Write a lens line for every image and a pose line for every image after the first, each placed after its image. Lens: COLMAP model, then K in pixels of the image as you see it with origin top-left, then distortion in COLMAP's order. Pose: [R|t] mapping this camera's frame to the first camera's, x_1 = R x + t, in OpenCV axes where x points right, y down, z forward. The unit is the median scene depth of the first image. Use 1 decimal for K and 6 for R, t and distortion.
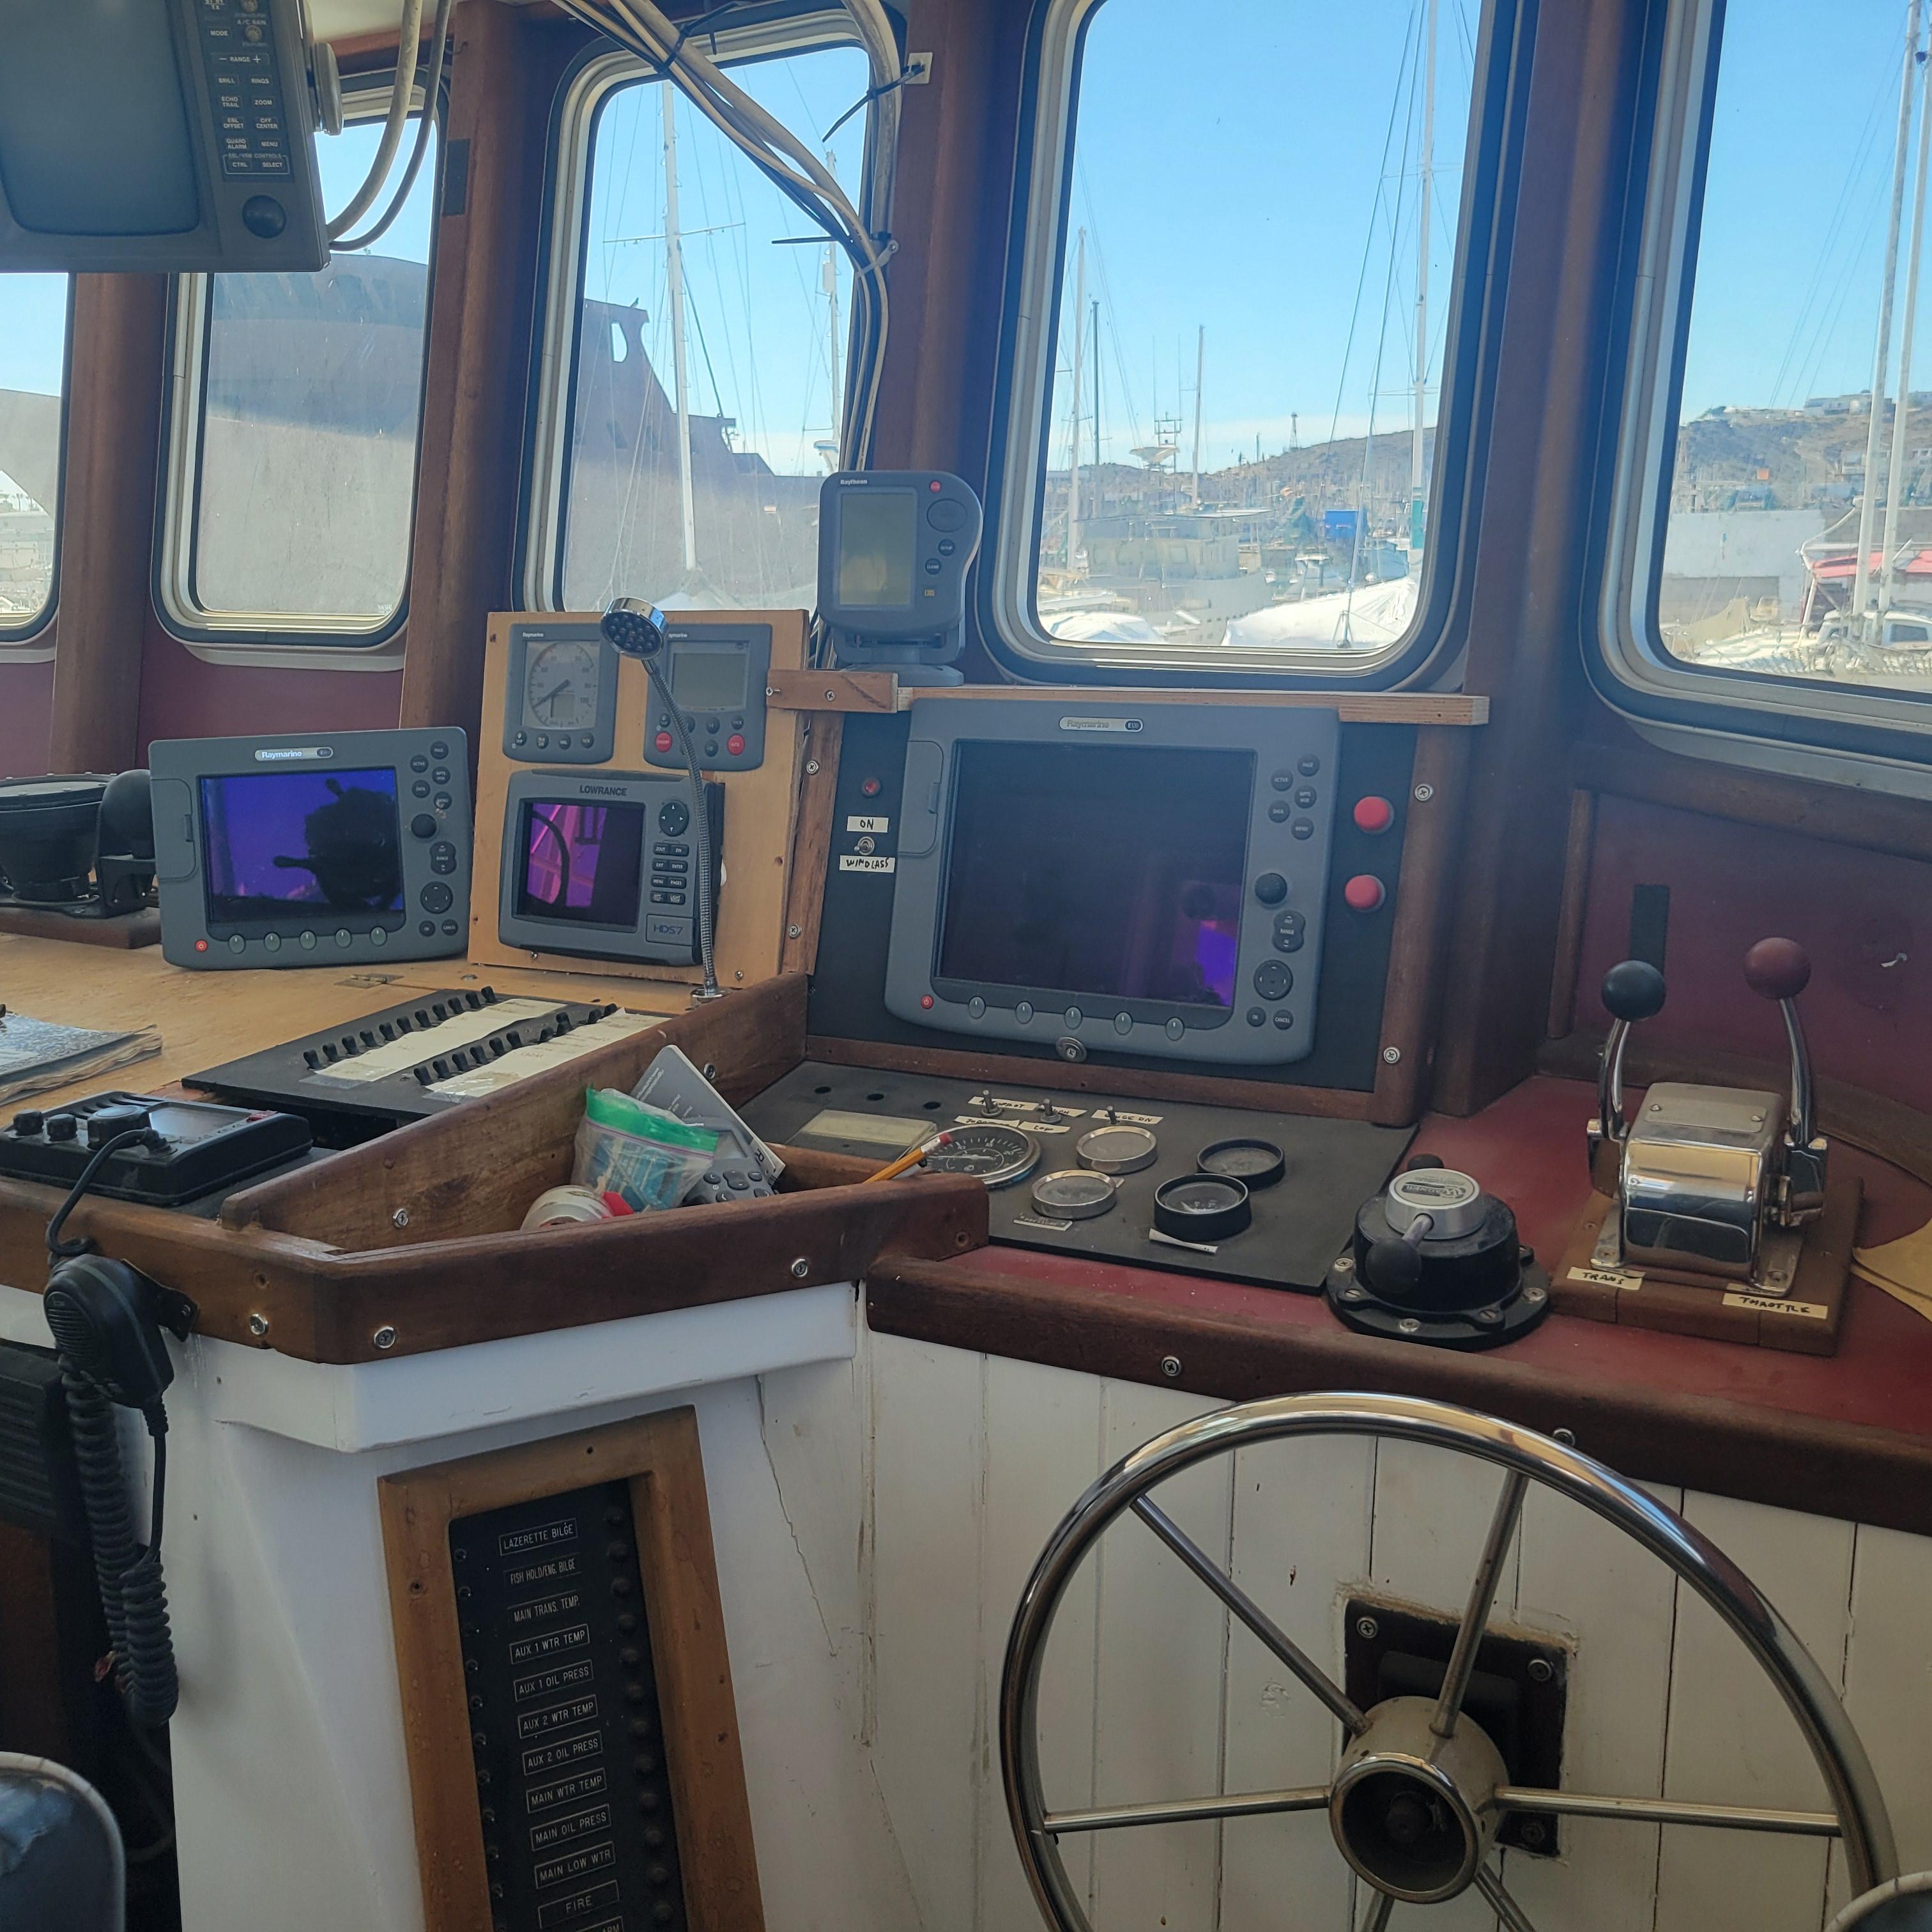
lens RADIAL K [[1971.5, 0, 966.2], [0, 1971.5, 966.2], [0, 0, 1]] dist [0.028905, 0.000000]
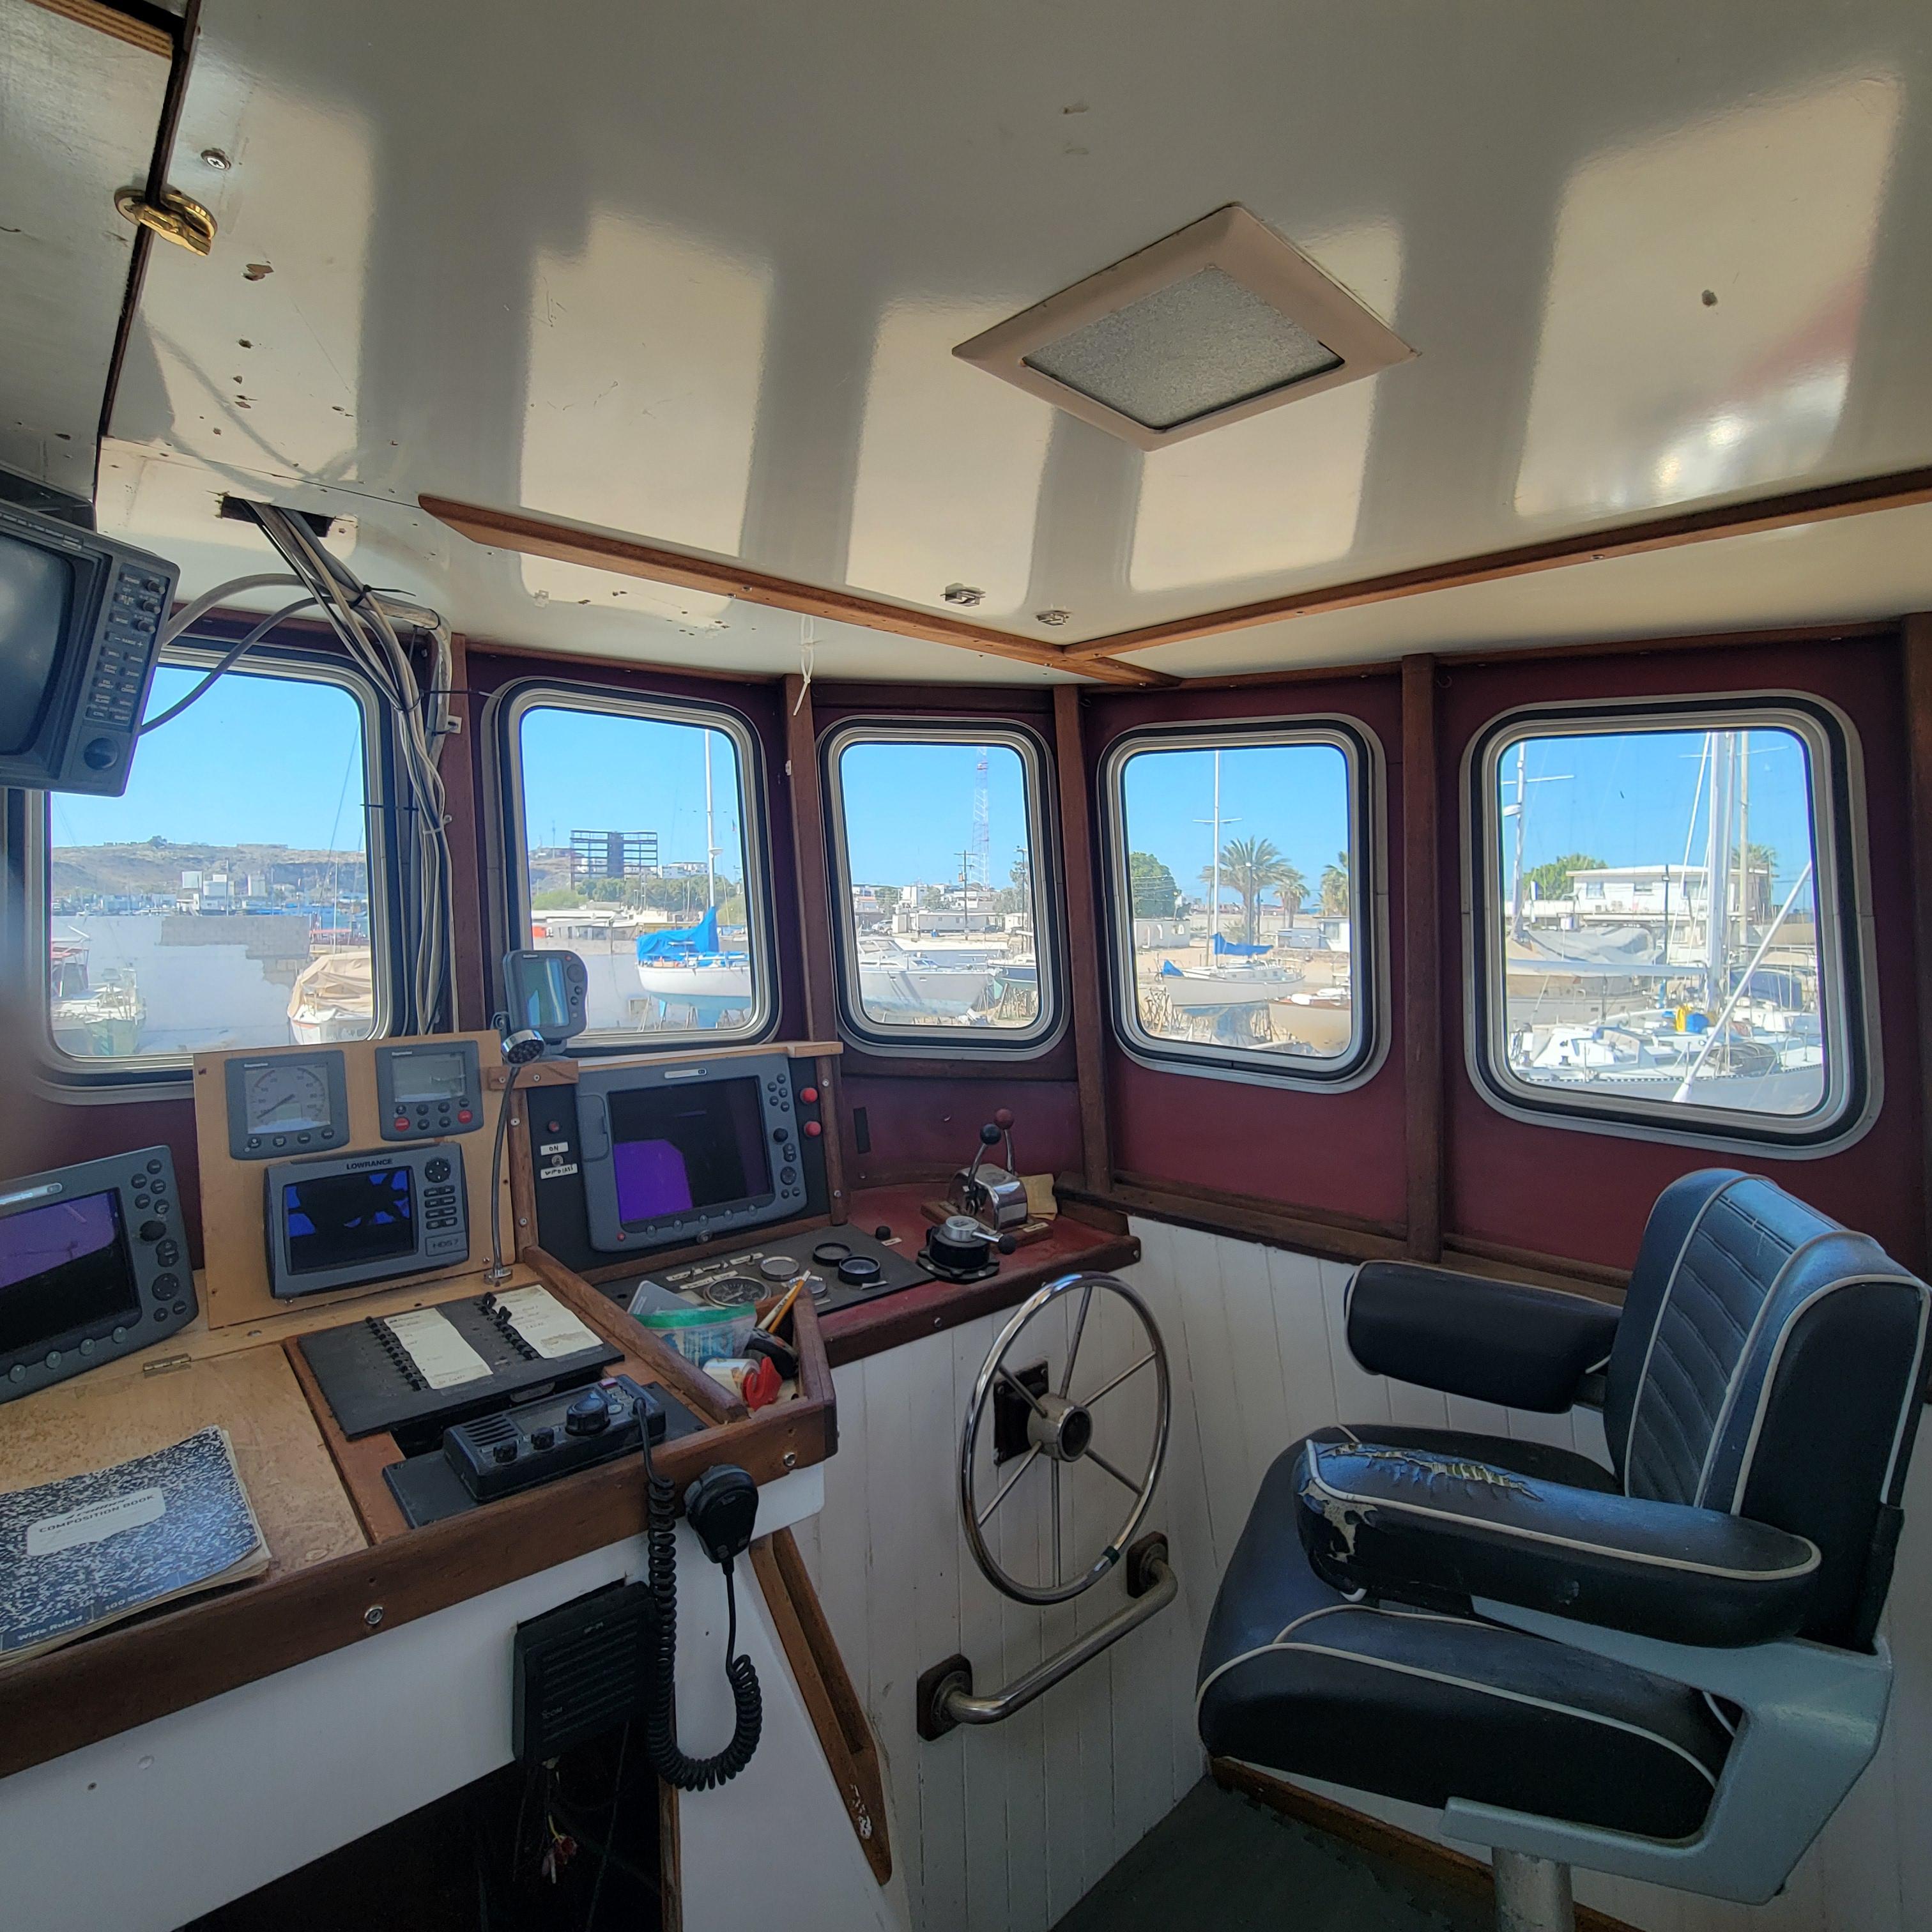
lens RADIAL K [[1101.1, 0, 965.9], [0, 1101.1, 955.3], [0, 0, 1]] dist [-0.000411, -0.001353]
pose [[0.337246, -0.016290, 0.941275, -0.836201], [0.195265, 0.979317, -0.053013, -0.116320], [-0.920943, 0.201676, 0.333452, 0.310315]]
